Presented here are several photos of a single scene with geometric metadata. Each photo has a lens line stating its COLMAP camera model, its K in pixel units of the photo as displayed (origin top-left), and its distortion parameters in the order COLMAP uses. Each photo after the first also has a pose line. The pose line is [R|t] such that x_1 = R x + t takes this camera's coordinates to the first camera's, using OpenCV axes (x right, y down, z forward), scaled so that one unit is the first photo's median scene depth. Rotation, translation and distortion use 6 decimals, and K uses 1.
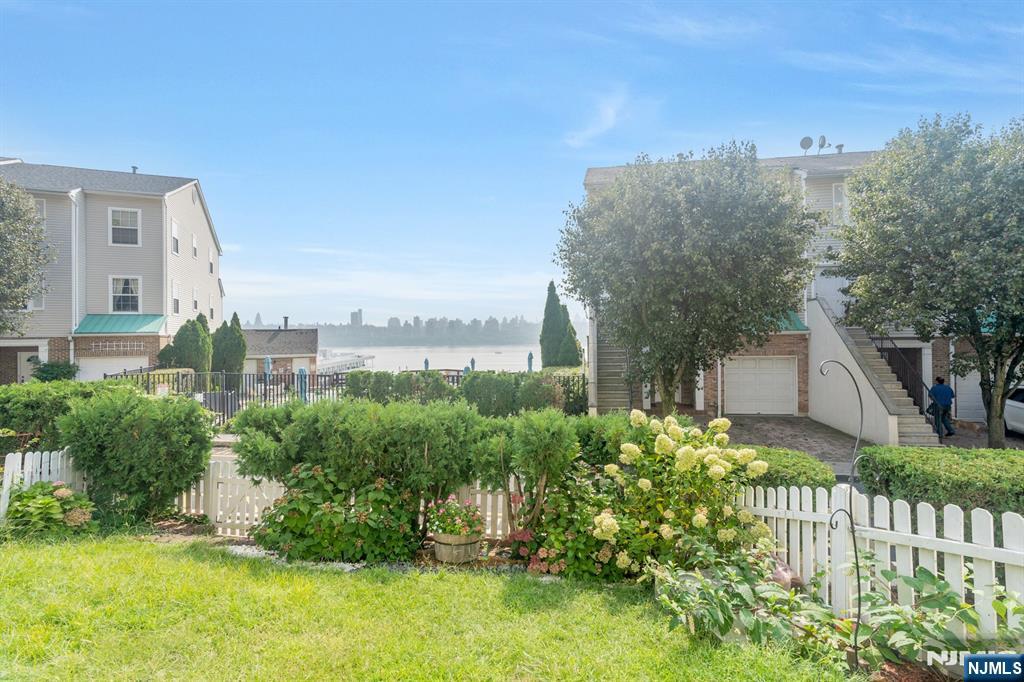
lens RADIAL K [[485.7, 0, 515.0], [0, 485.7, 335.5], [0, 0, 1]] dist [-0.004253, -0.000057]
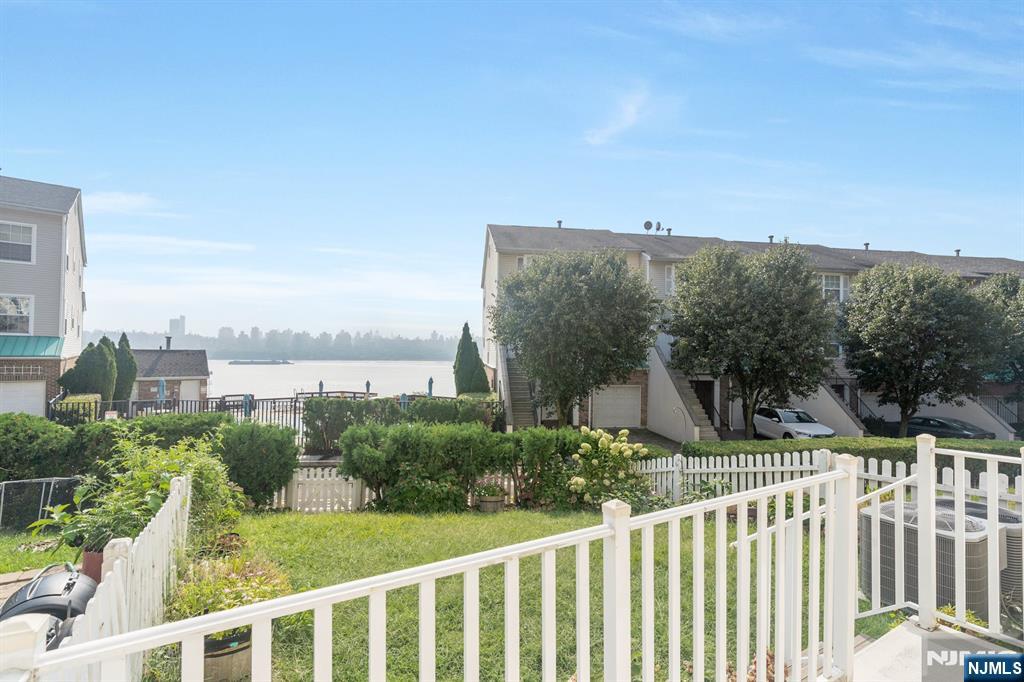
lens RADIAL K [[494.0, 0, 528.7], [0, 494.0, 346.8], [0, 0, 1]] dist [-0.009514, 0.000310]
pose [[0.946083, 0.029860, 0.322544, -0.300201], [-0.026801, 0.999544, -0.013924, -0.064799], [-0.322813, 0.004529, 0.946452, -0.392685]]
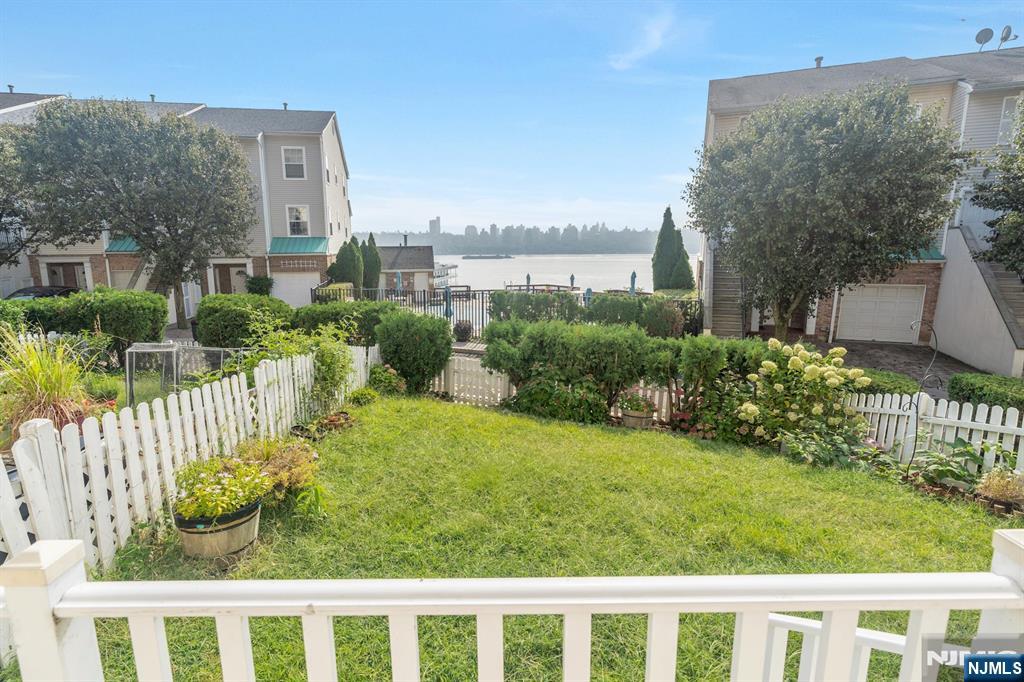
lens RADIAL K [[499.4, 0, 479.0], [0, 499.4, 337.0], [0, 0, 1]] dist [-0.004928, 0.001653]
pose [[0.976621, 0.044953, -0.210218, -0.144967], [-0.005110, 0.982470, 0.186353, -0.060843], [0.214909, -0.180922, 0.959730, -0.299902]]
